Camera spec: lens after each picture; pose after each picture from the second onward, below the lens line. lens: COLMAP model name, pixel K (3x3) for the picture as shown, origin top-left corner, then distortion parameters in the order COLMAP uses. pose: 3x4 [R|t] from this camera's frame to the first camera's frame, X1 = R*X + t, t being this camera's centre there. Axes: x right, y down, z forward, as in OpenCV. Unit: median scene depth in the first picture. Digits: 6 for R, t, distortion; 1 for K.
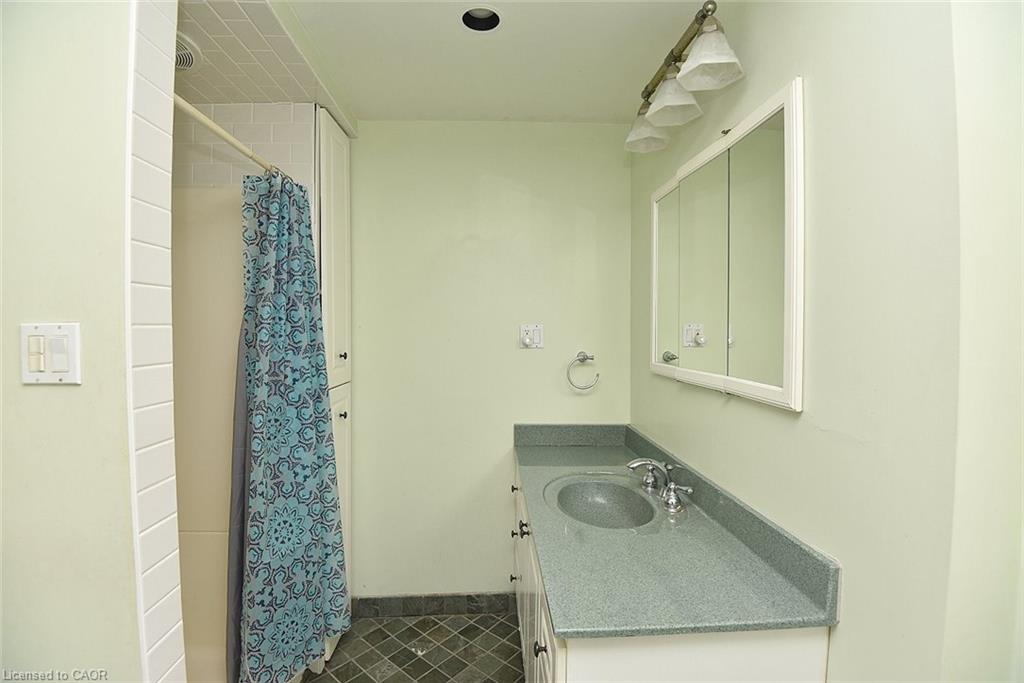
lens RADIAL K [[475.4, 0, 510.6], [0, 475.4, 336.4], [0, 0, 1]] dist [-0.004513, -0.024274]
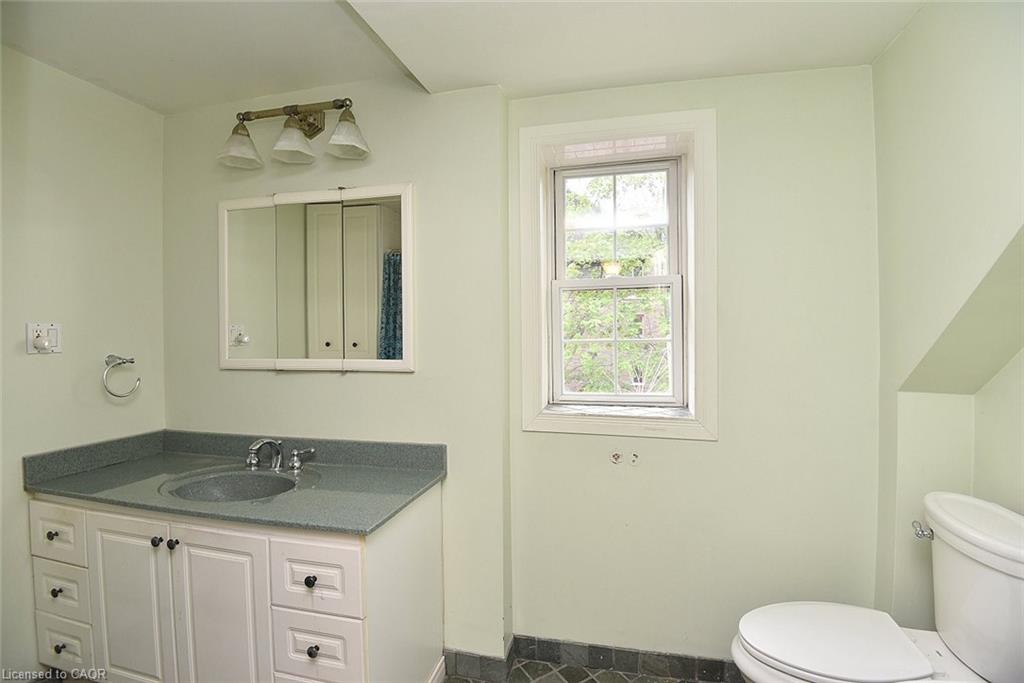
lens RADIAL K [[475.4, 0, 510.6], [0, 475.4, 336.4], [0, 0, 1]] dist [-0.004513, -0.024274]
pose [[0.278462, -0.011720, 0.960376, -0.553765], [0.027523, 0.999612, 0.004218, 0.017589], [-0.960053, 0.025258, 0.278677, 0.083723]]
